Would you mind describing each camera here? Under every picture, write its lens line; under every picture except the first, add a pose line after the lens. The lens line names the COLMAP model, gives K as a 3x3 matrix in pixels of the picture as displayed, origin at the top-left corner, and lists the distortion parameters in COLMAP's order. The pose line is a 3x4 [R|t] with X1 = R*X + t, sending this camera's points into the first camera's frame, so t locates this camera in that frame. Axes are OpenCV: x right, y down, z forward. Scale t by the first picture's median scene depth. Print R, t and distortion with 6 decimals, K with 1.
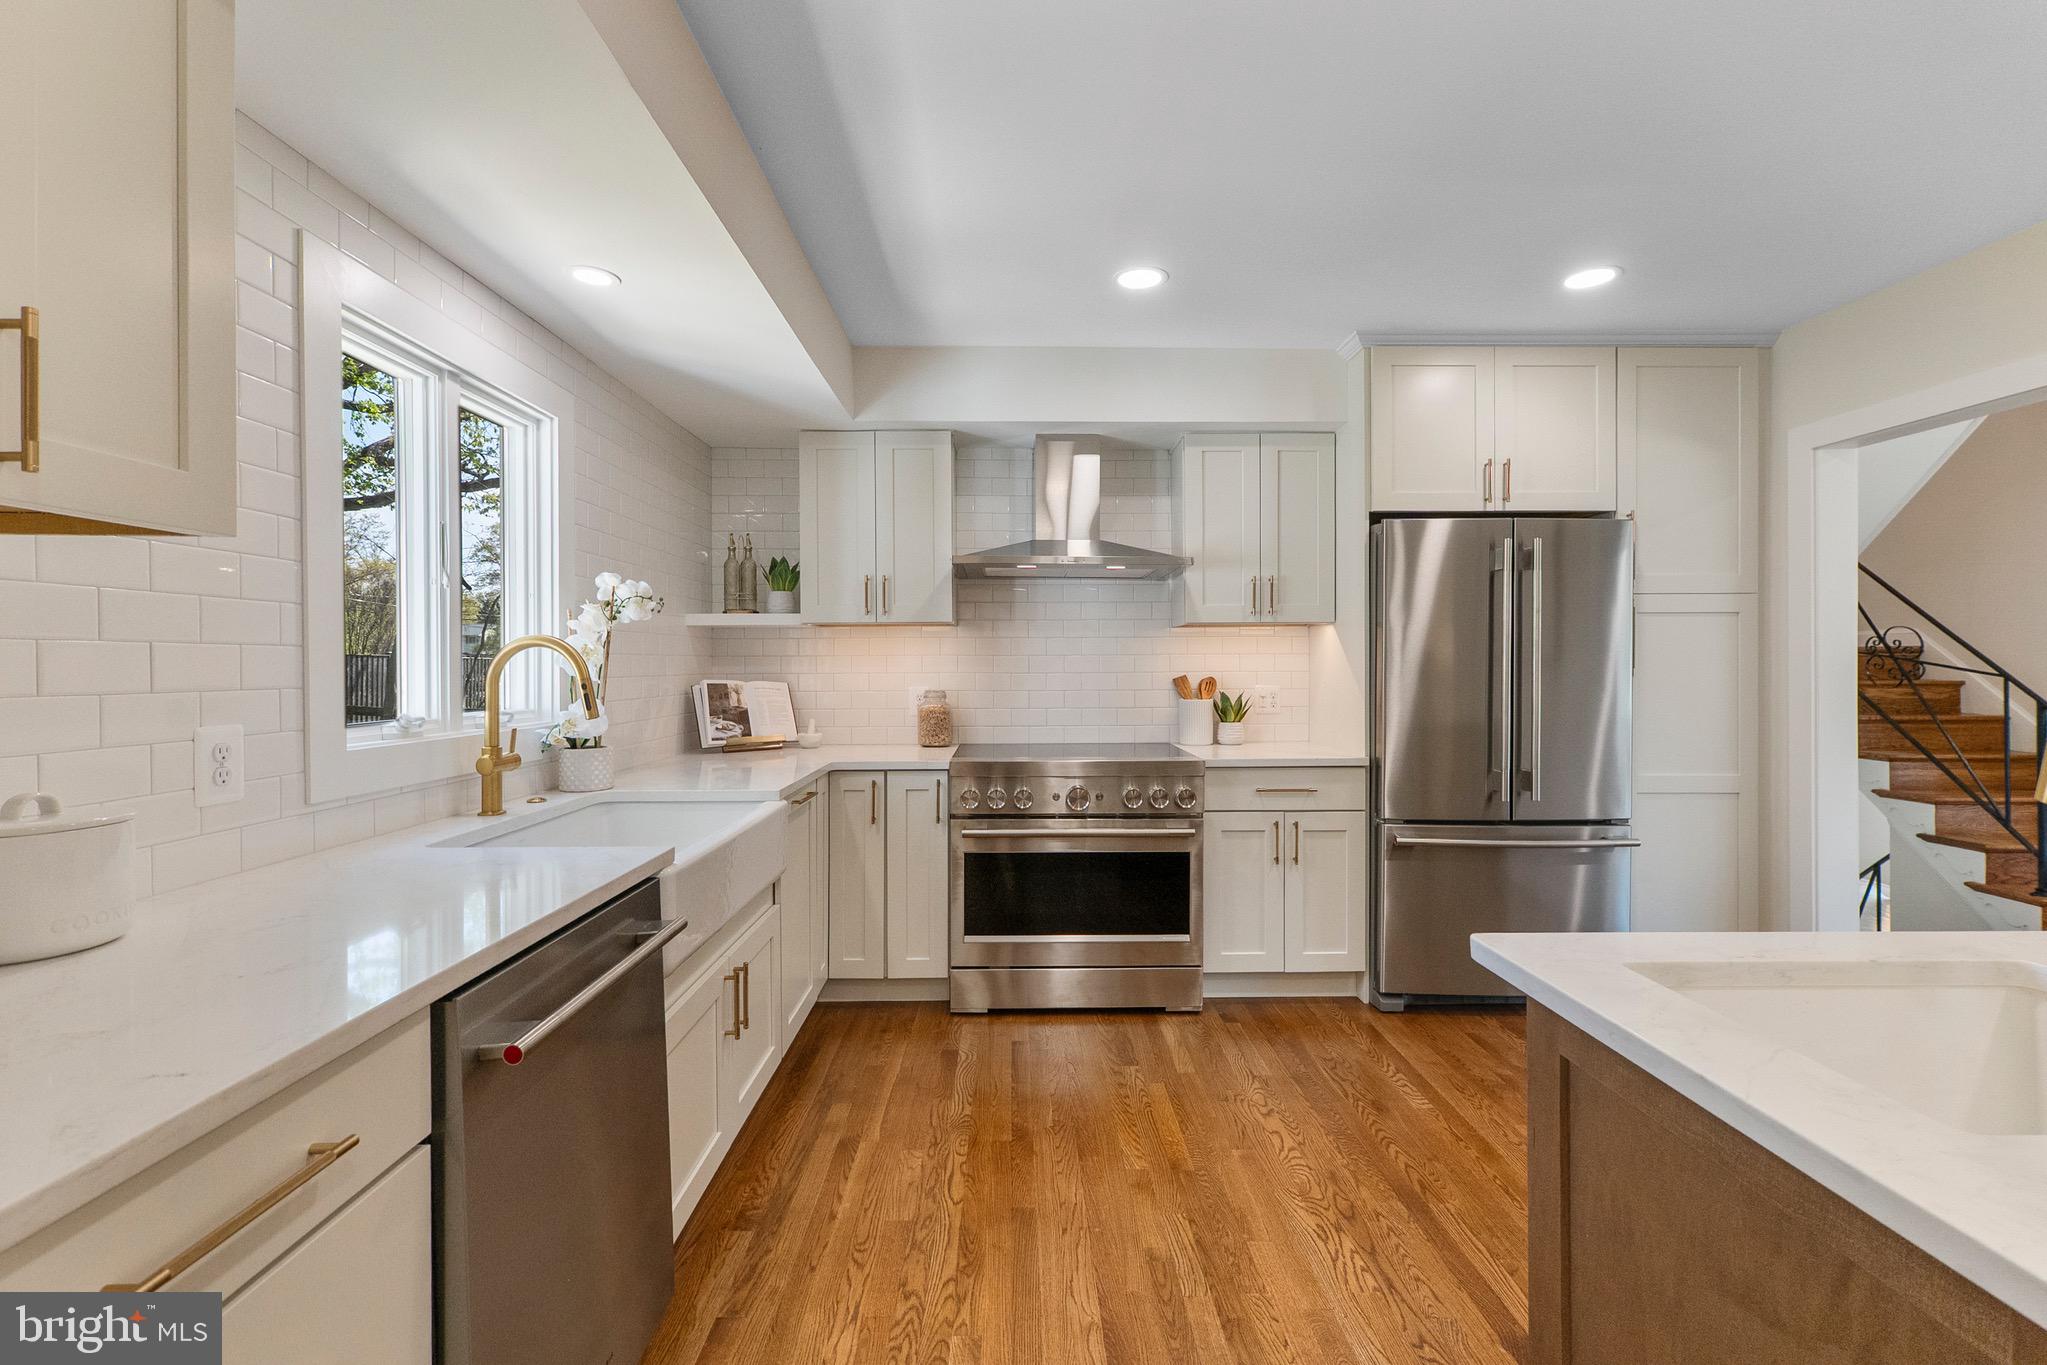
lens RADIAL K [[892.7, 0, 1019.8], [0, 892.7, 669.3], [0, 0, 1]] dist [0.008627, 0.000416]
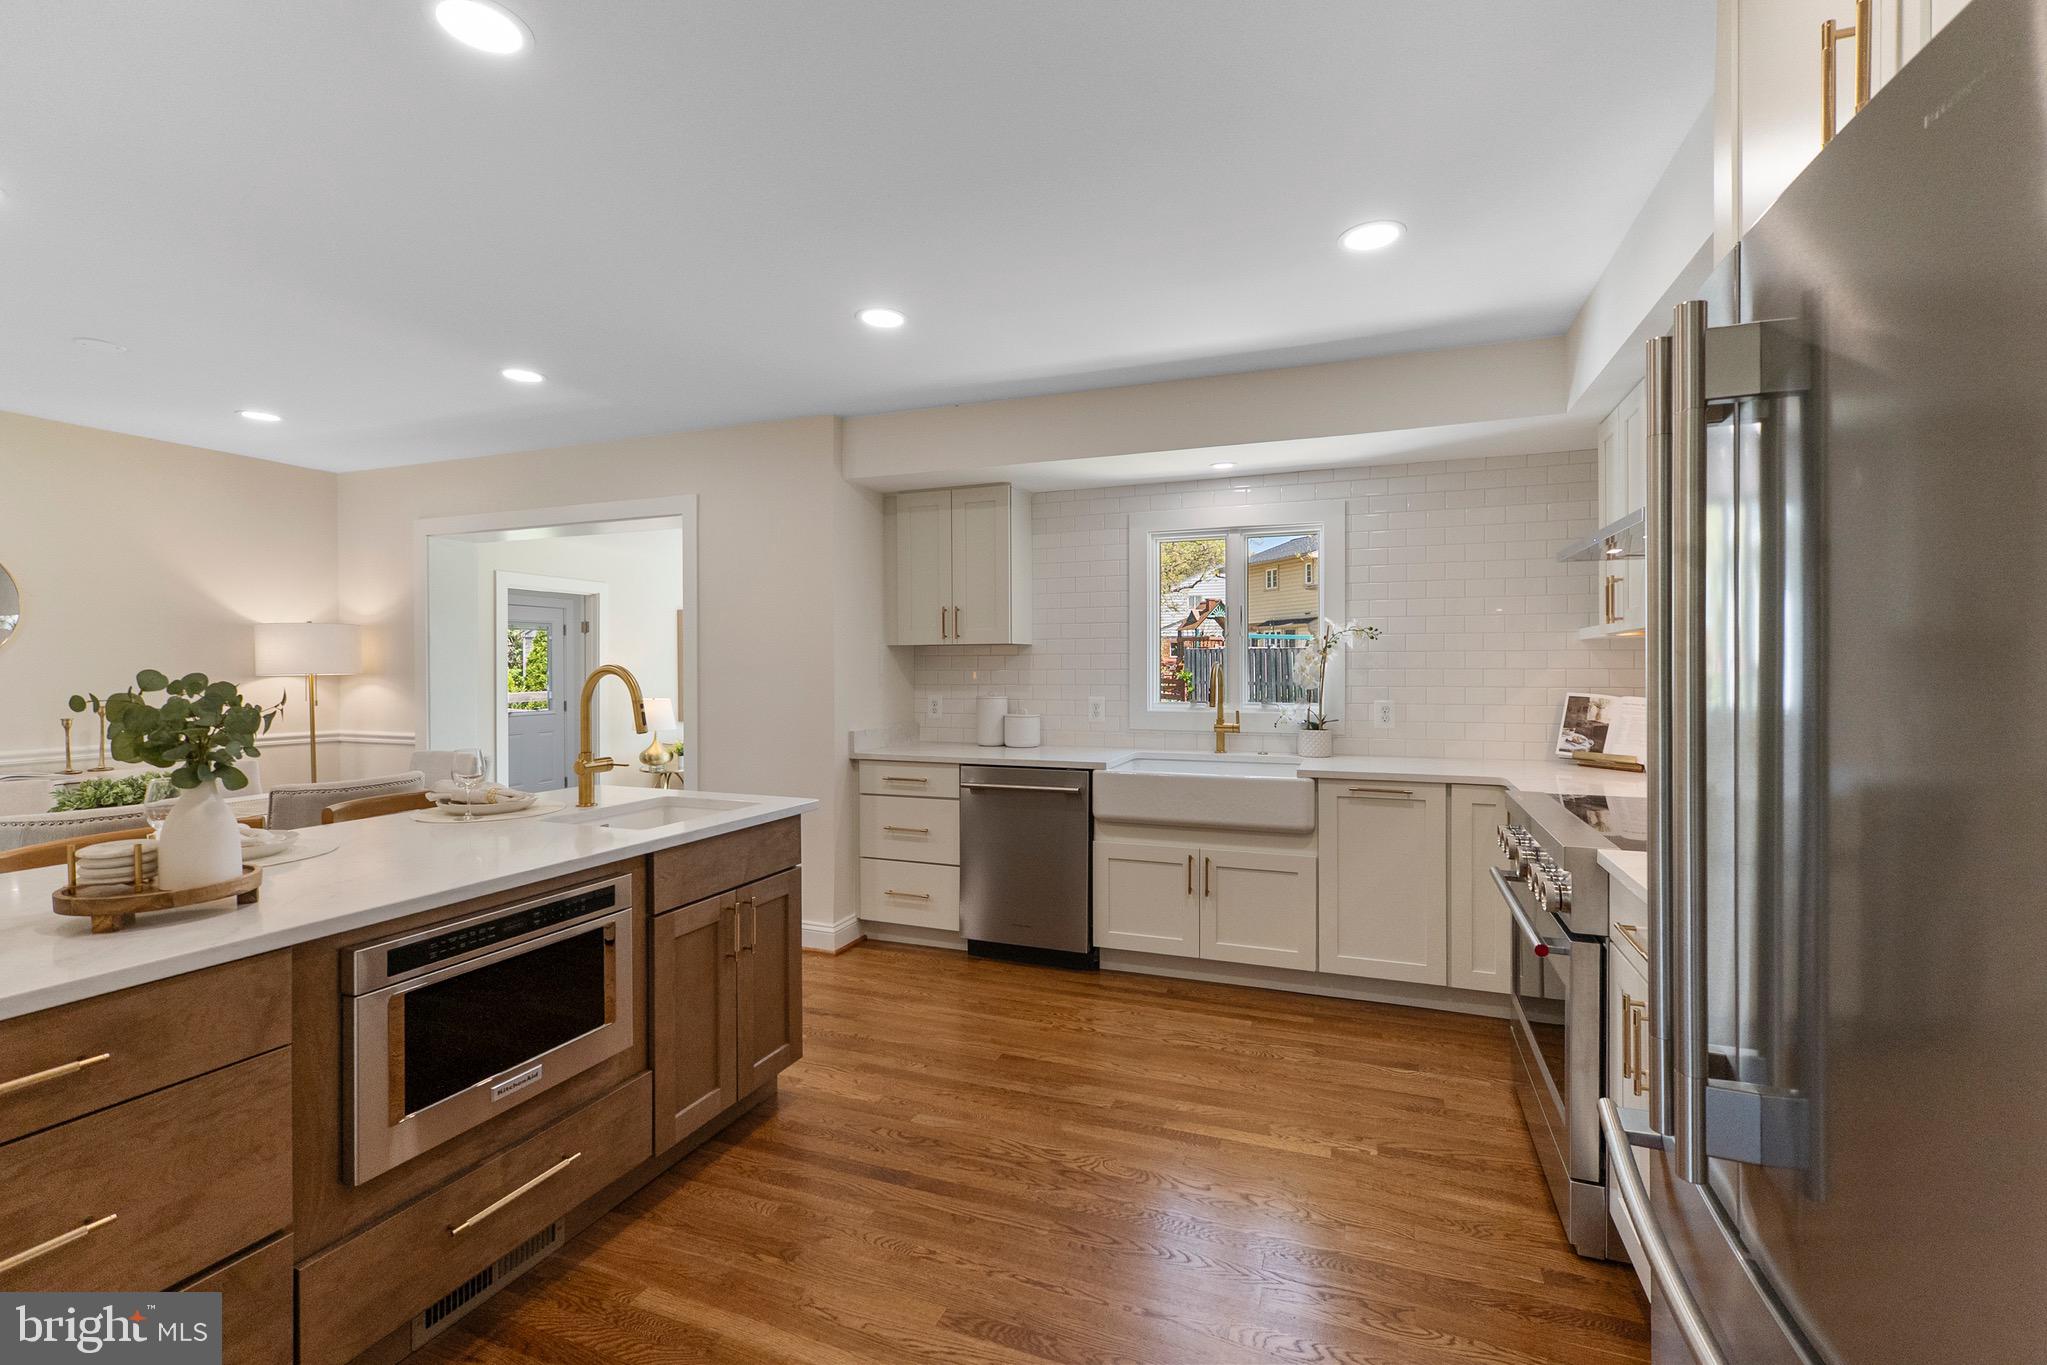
lens RADIAL K [[892.7, 0, 1038.0], [0, 892.7, 676.0], [0, 0, 1]] dist [0.008627, 0.000416]
pose [[-0.360167, 0.015659, -0.932756, 0.862861], [-0.001243, 0.999850, 0.017266, -0.025084], [0.932887, 0.007378, -0.360094, 0.825638]]
